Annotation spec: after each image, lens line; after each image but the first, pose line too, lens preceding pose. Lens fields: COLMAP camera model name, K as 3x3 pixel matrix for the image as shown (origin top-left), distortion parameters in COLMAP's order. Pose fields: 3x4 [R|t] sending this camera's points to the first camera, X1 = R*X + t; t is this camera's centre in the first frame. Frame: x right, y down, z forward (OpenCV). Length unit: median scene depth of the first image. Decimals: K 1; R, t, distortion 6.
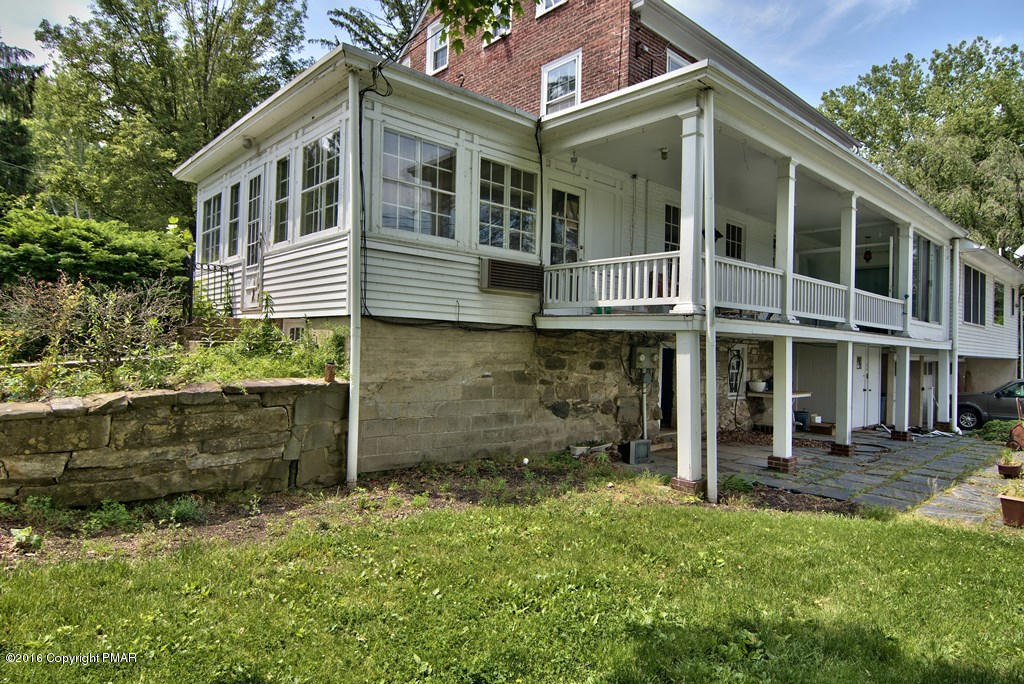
lens RADIAL K [[618.3, 0, 514.9], [0, 618.3, 345.7], [0, 0, 1]] dist [-0.001074, -0.019227]
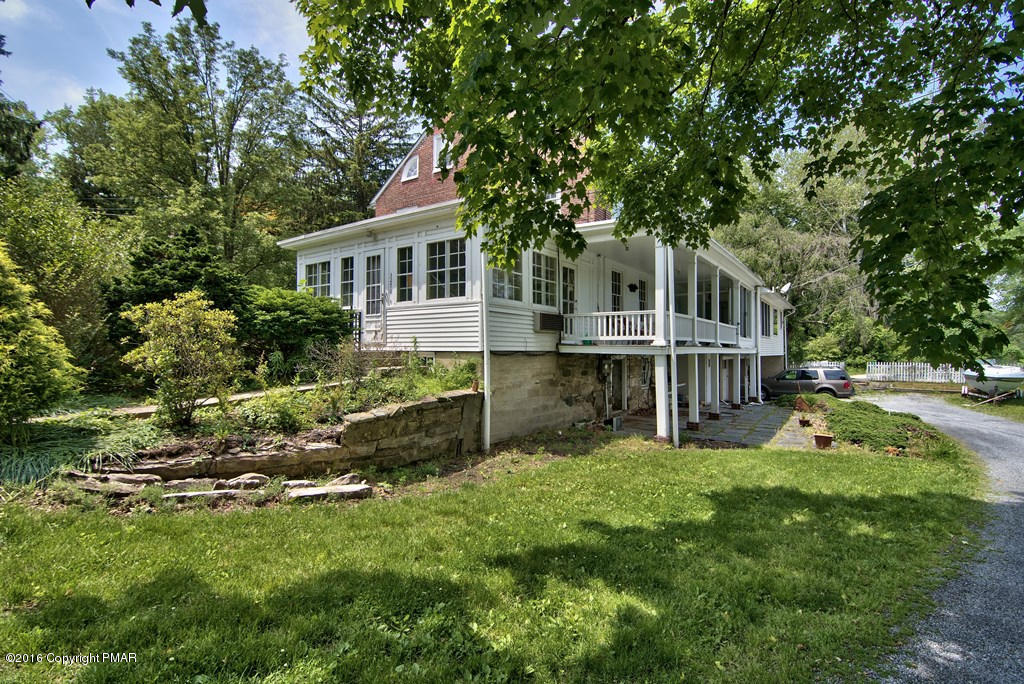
lens RADIAL K [[494.0, 0, 514.8], [0, 494.0, 349.7], [0, 0, 1]] dist [-0.008895, -0.008890]
pose [[0.975296, -0.024307, 0.219561, -0.378467], [0.023045, 0.999700, 0.008309, -0.050528], [-0.219697, -0.003043, 0.975563, -0.264776]]
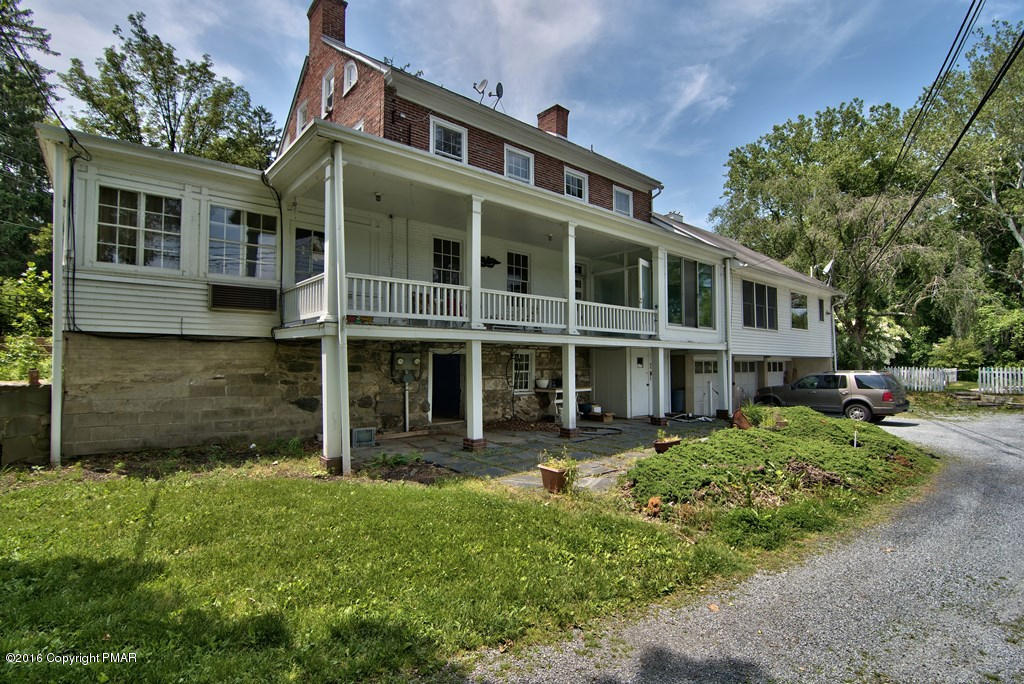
lens RADIAL K [[494.0, 0, 514.0], [0, 494.0, 345.1], [0, 0, 1]] dist [-0.008895, -0.008890]
pose [[0.998984, -0.028410, -0.034990, 0.566236], [0.027260, 0.999086, -0.032925, 0.030428], [0.035893, 0.031938, 0.998845, 0.025738]]
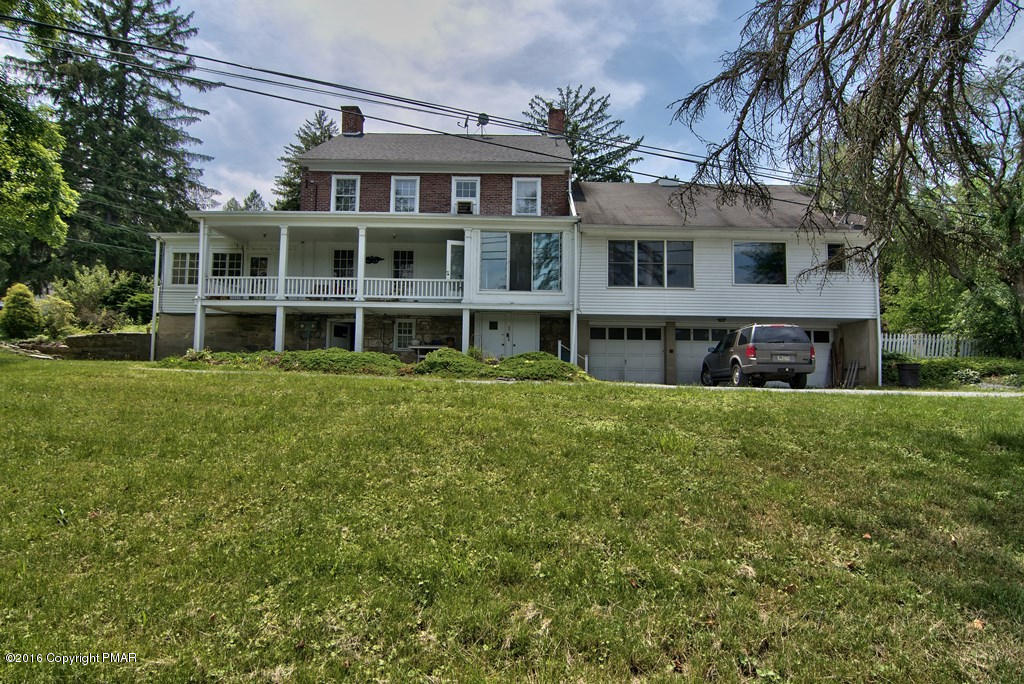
lens RADIAL K [[526.3, 0, 516.0], [0, 526.3, 343.0], [0, 0, 1]] dist [-0.022801, -0.000912]
pose [[0.735293, -0.064825, -0.674642, 2.337166], [0.009985, 0.996343, -0.084854, 0.283866], [0.677676, 0.055656, 0.733251, 0.231215]]
